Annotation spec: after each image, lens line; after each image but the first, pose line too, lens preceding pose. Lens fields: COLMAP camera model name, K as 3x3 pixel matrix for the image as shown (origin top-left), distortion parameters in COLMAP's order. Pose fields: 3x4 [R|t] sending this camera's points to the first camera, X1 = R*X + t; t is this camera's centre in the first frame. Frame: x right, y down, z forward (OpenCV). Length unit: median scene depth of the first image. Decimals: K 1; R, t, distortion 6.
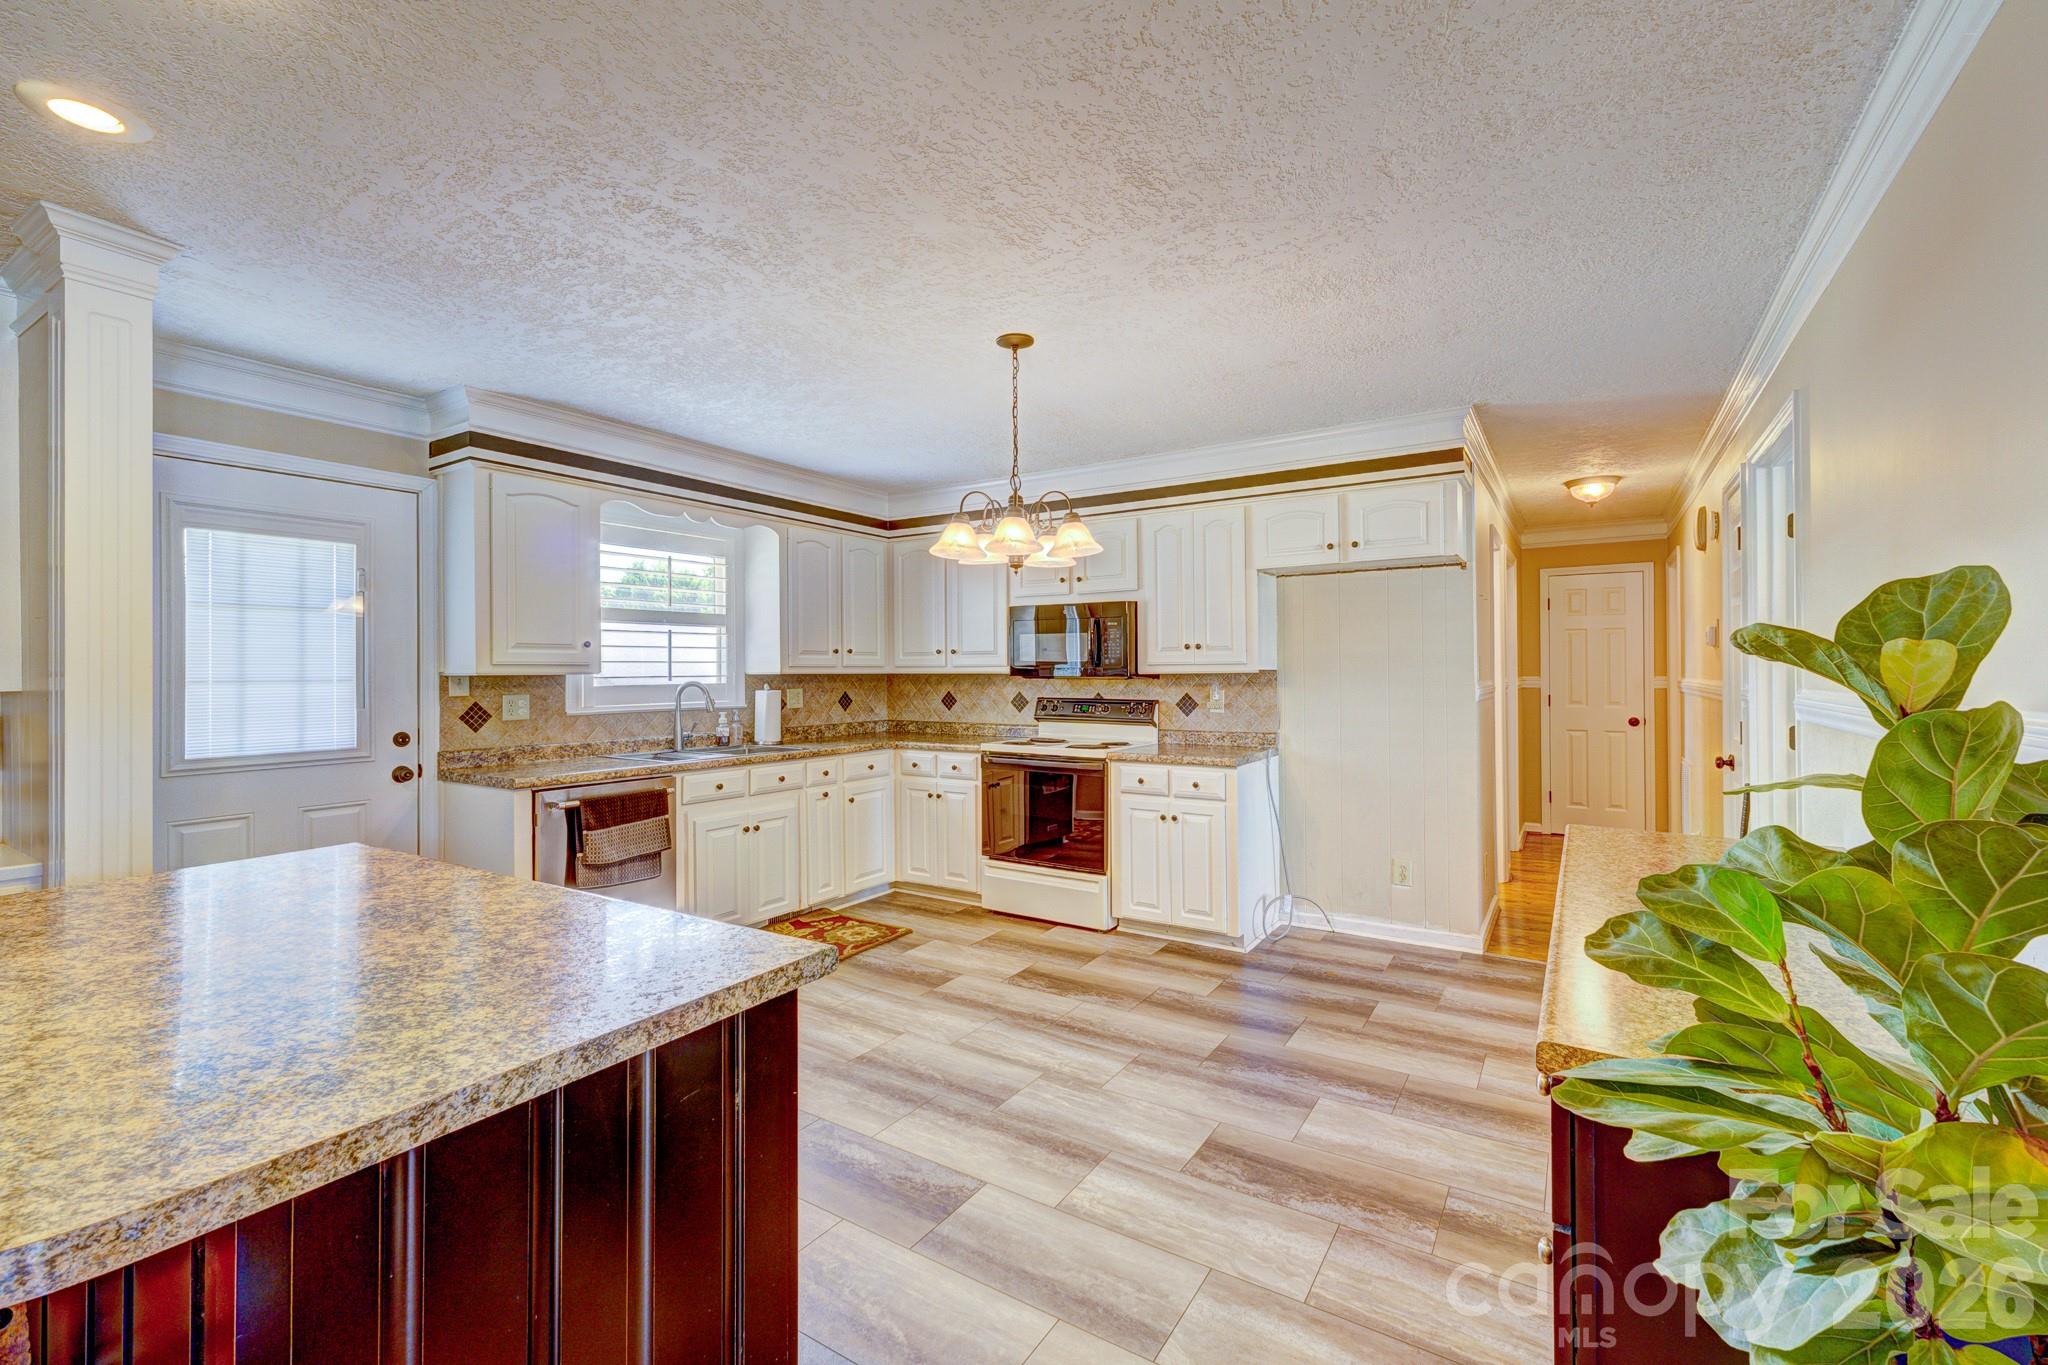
lens RADIAL K [[864.7, 0, 1027.5], [0, 864.7, 678.5], [0, 0, 1]] dist [0.007980, 0.000012]
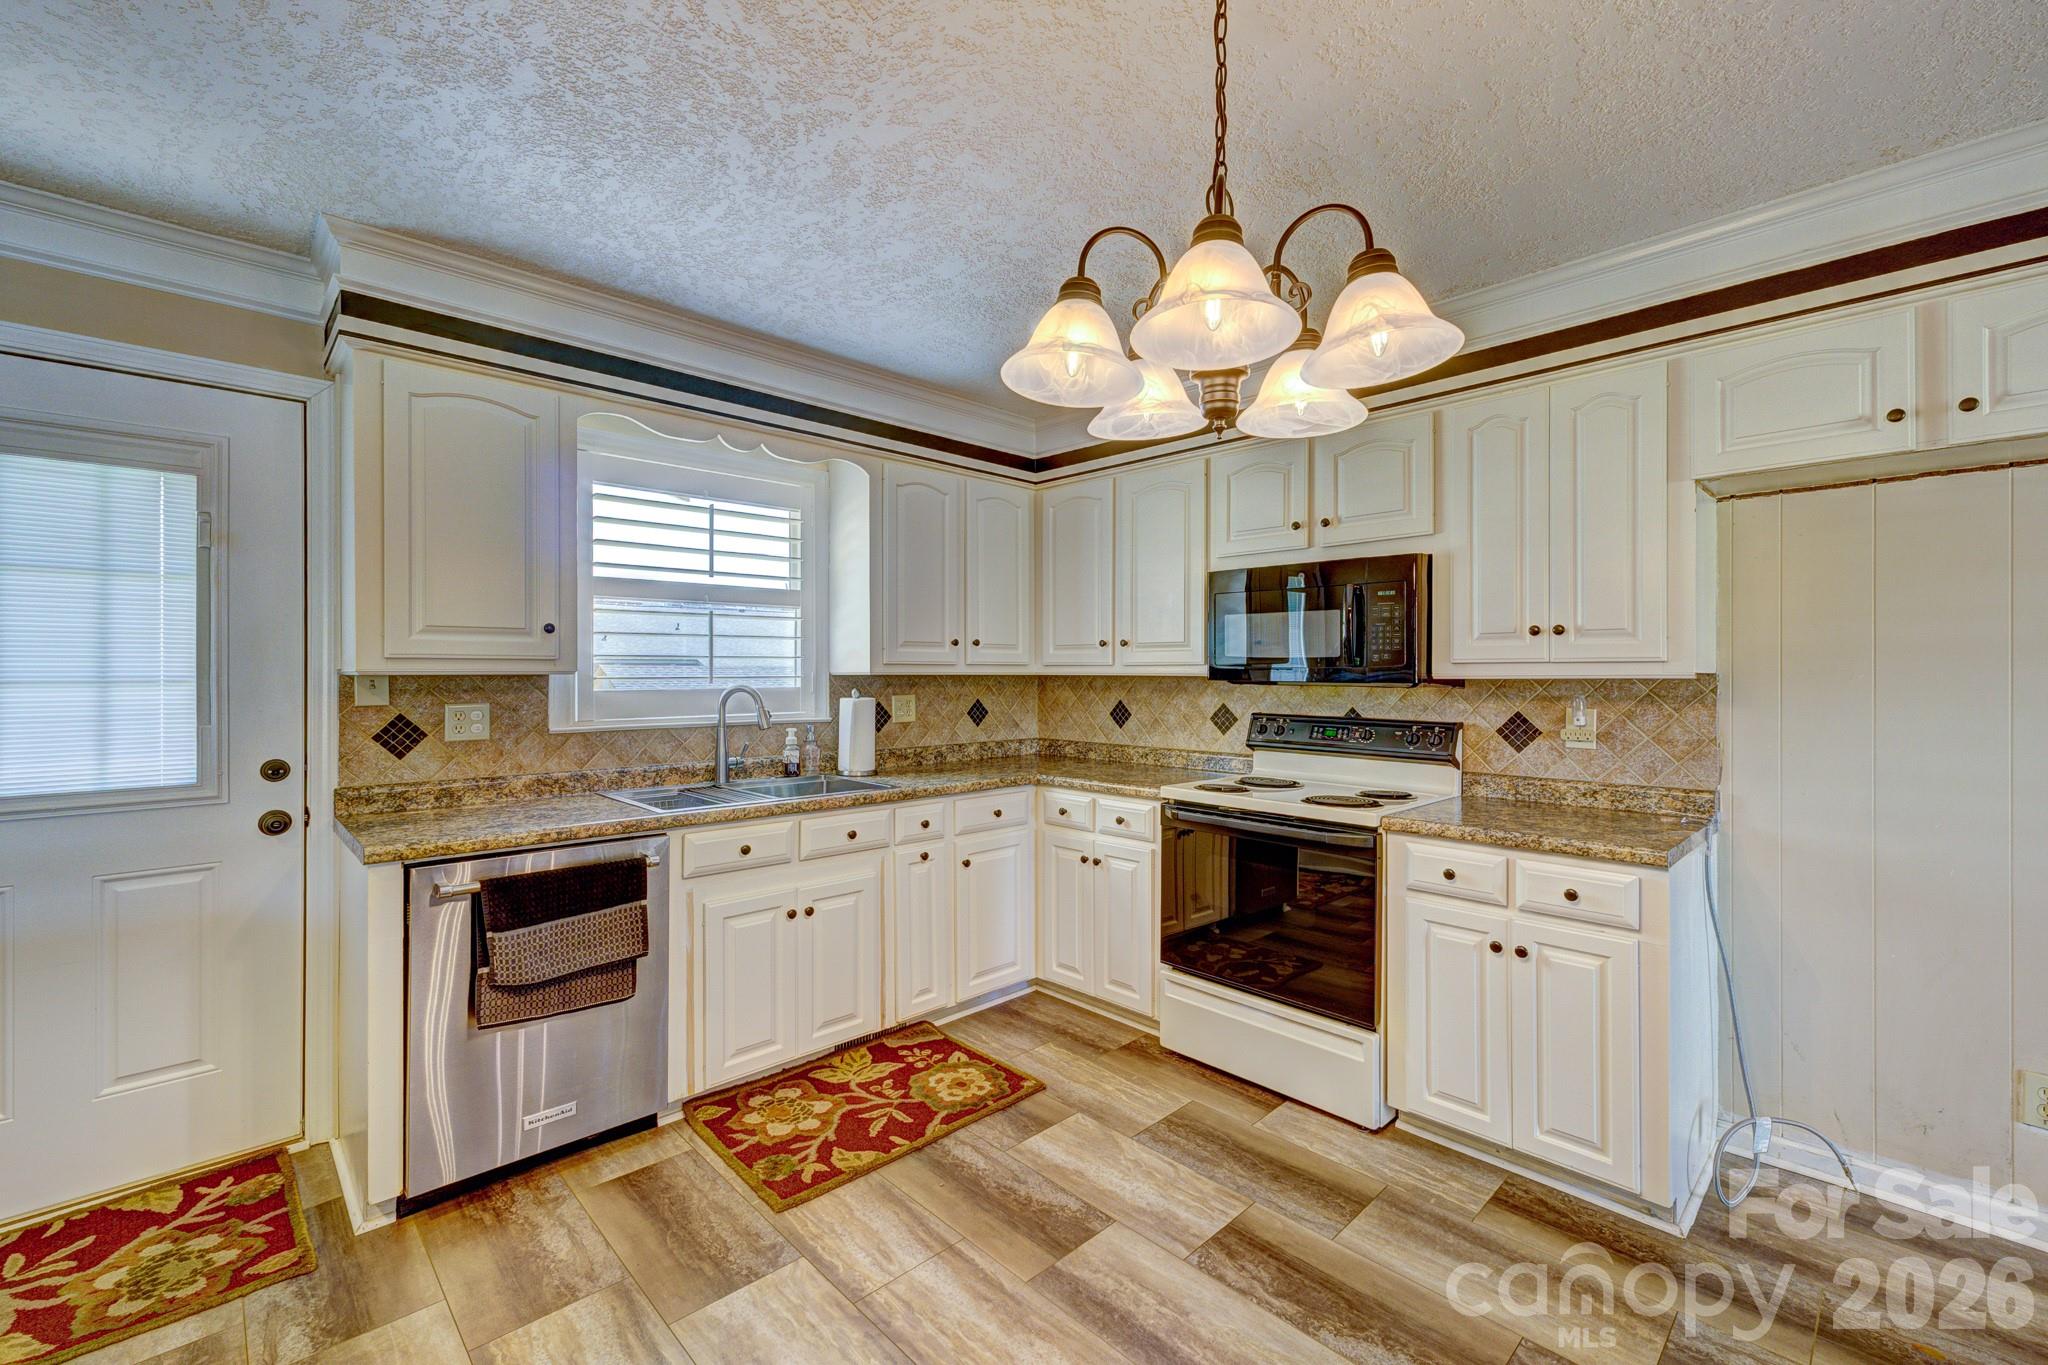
lens RADIAL K [[864.7, 0, 1027.5], [0, 864.7, 678.5], [0, 0, 1]] dist [0.007980, 0.000012]
pose [[0.973291, 0.007947, -0.229436, -0.004235], [-0.007864, 0.999968, 0.001278, -0.004506], [0.229439, 0.000560, 0.973323, 0.390744]]
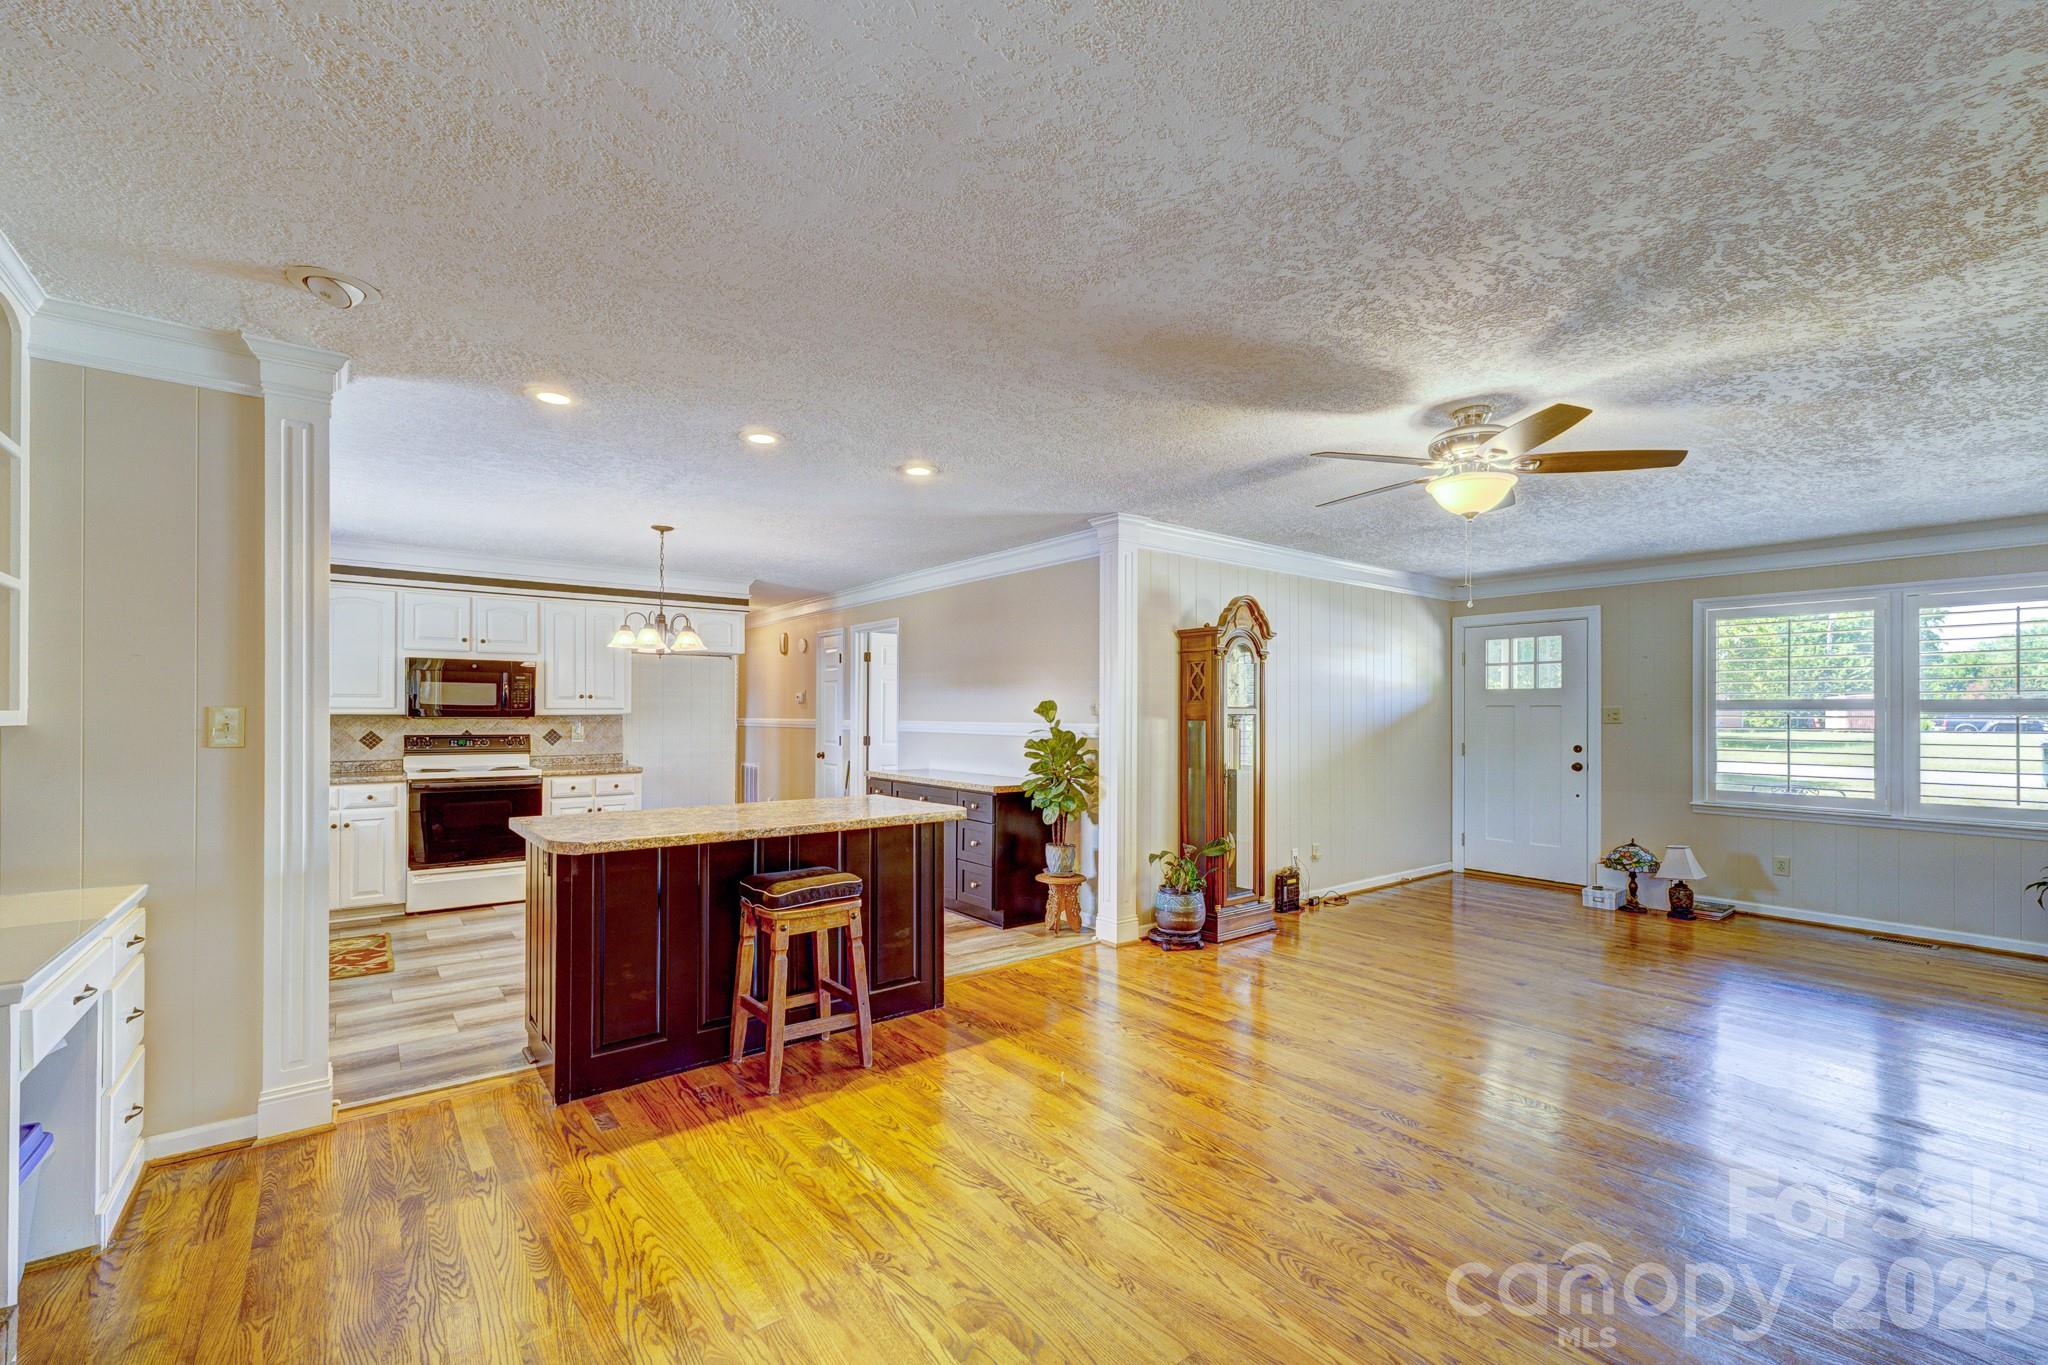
lens RADIAL K [[856.4, 0, 1031.7], [0, 856.4, 698.0], [0, 0, 1]] dist [0.009410, 0.000041]
pose [[0.324129, 0.025125, 0.945679, -0.969037], [0.003878, 0.999604, -0.027887, 0.009113], [-0.946005, 0.012706, 0.323903, -0.204705]]
